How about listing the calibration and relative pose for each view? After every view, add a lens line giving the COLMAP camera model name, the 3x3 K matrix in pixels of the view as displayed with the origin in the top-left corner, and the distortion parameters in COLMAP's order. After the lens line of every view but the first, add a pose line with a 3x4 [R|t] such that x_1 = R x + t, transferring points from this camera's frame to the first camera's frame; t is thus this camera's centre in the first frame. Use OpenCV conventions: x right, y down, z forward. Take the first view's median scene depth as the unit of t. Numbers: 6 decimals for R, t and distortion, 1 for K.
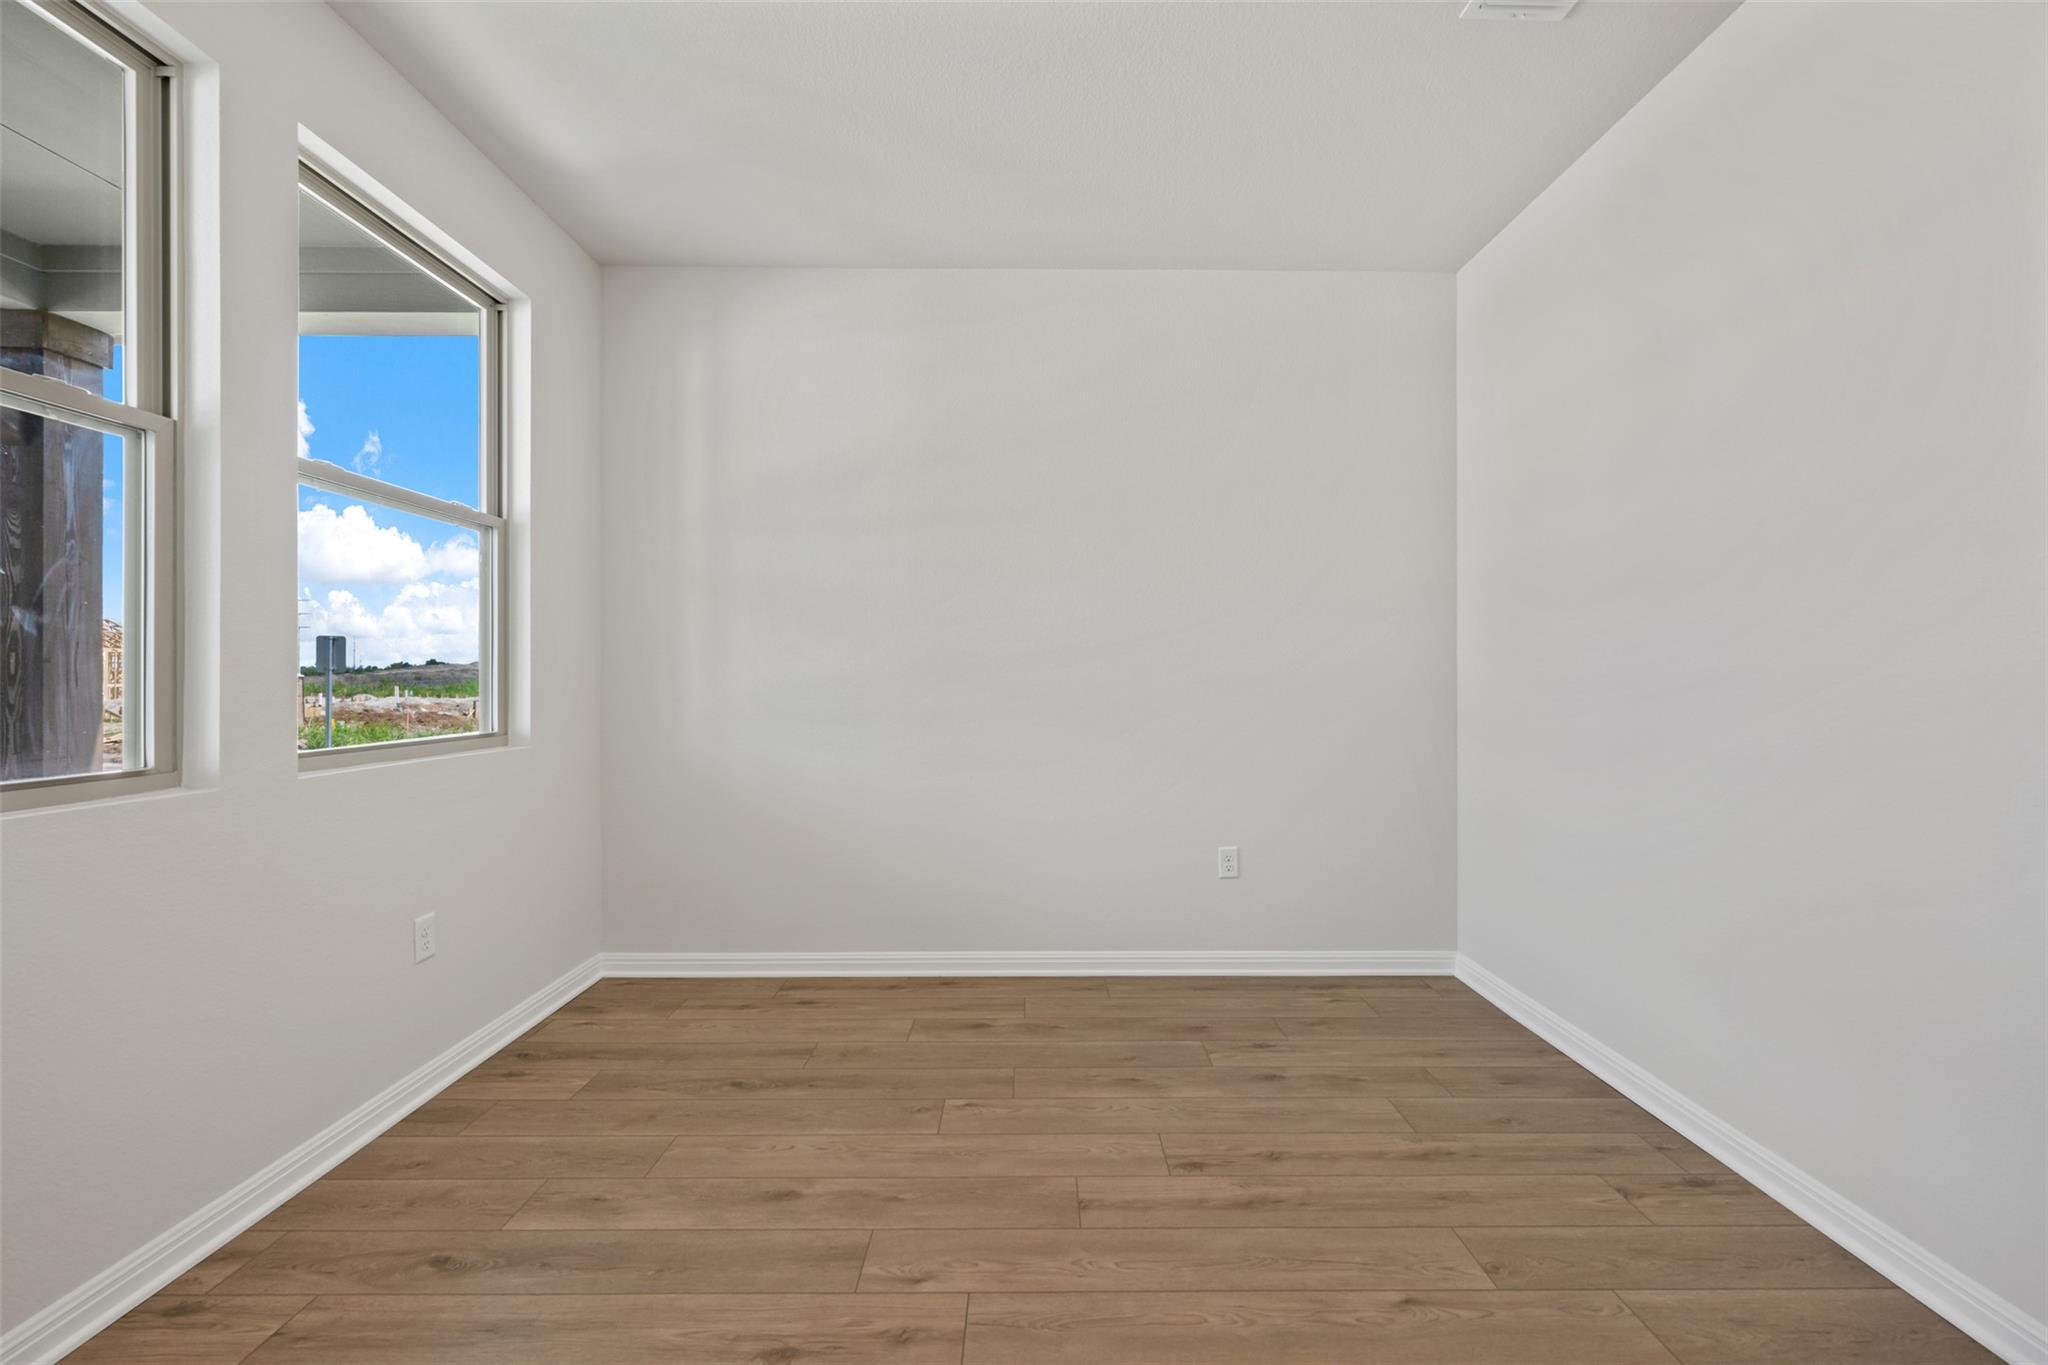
lens RADIAL K [[812.0, 0, 1018.0], [0, 812.0, 679.6], [0, 0, 1]] dist [0.001189, -0.001061]
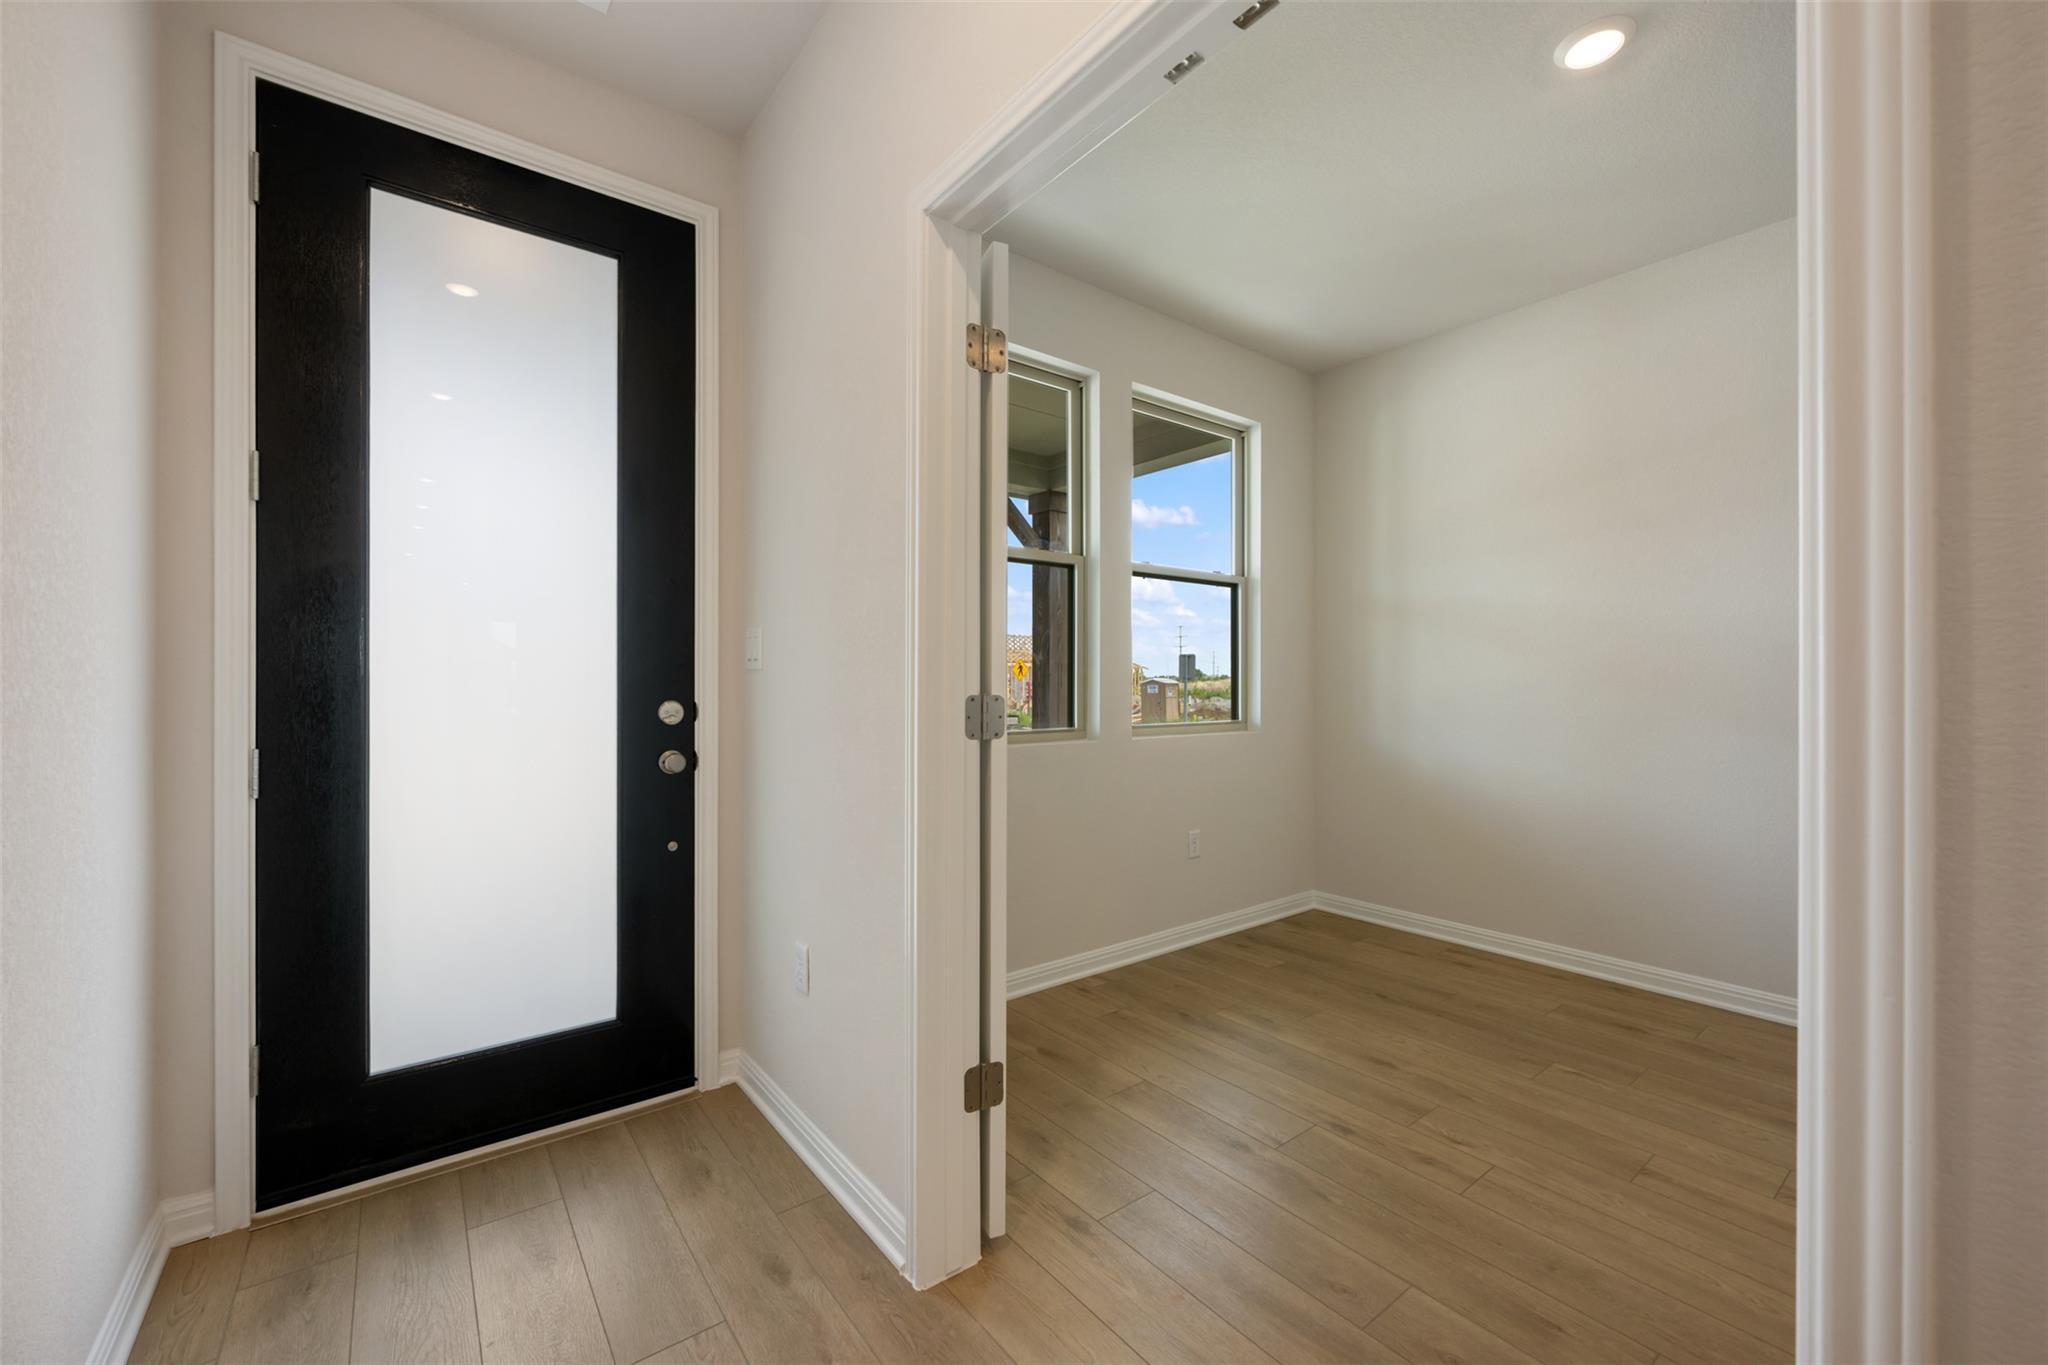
lens RADIAL K [[812.0, 0, 1036.1], [0, 812.0, 682.9], [0, 0, 1]] dist [0.001189, -0.001061]
pose [[0.616780, -0.001812, -0.787134, 0.365987], [-0.000250, 0.999997, -0.002497, -0.001045], [0.787136, 0.001737, 0.616777, -0.260423]]
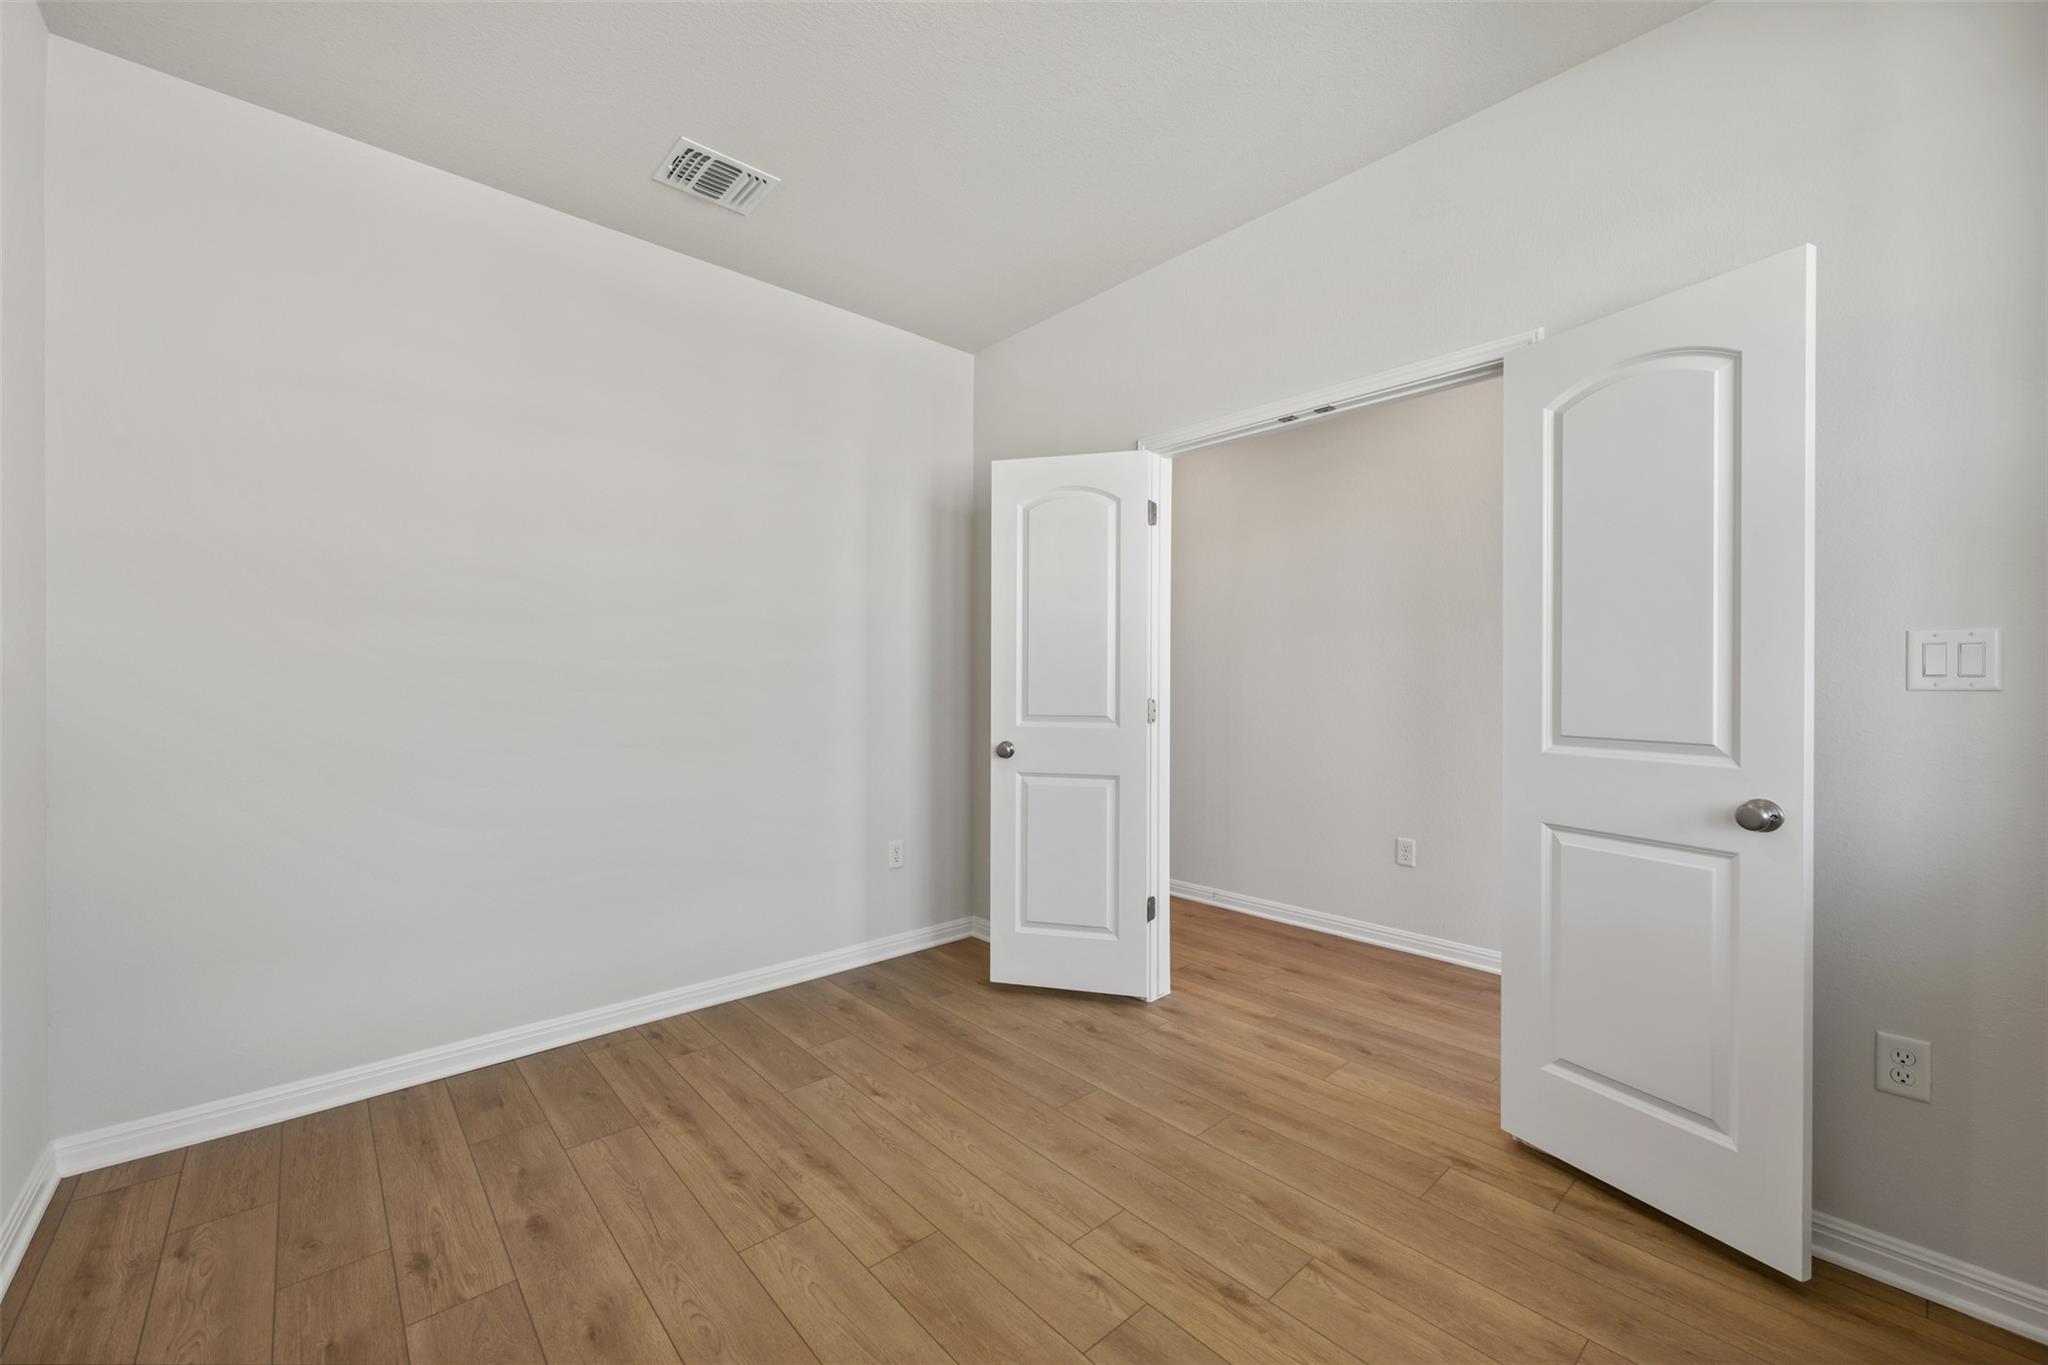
lens RADIAL K [[812.0, 0, 1030.5], [0, 812.0, 680.6], [0, 0, 1]] dist [0.001189, -0.001061]
pose [[-0.671697, -0.002963, 0.740820, -0.628699], [-0.001704, 0.999996, 0.002455, -0.025701], [-0.740824, 0.000386, -0.671699, 1.314405]]
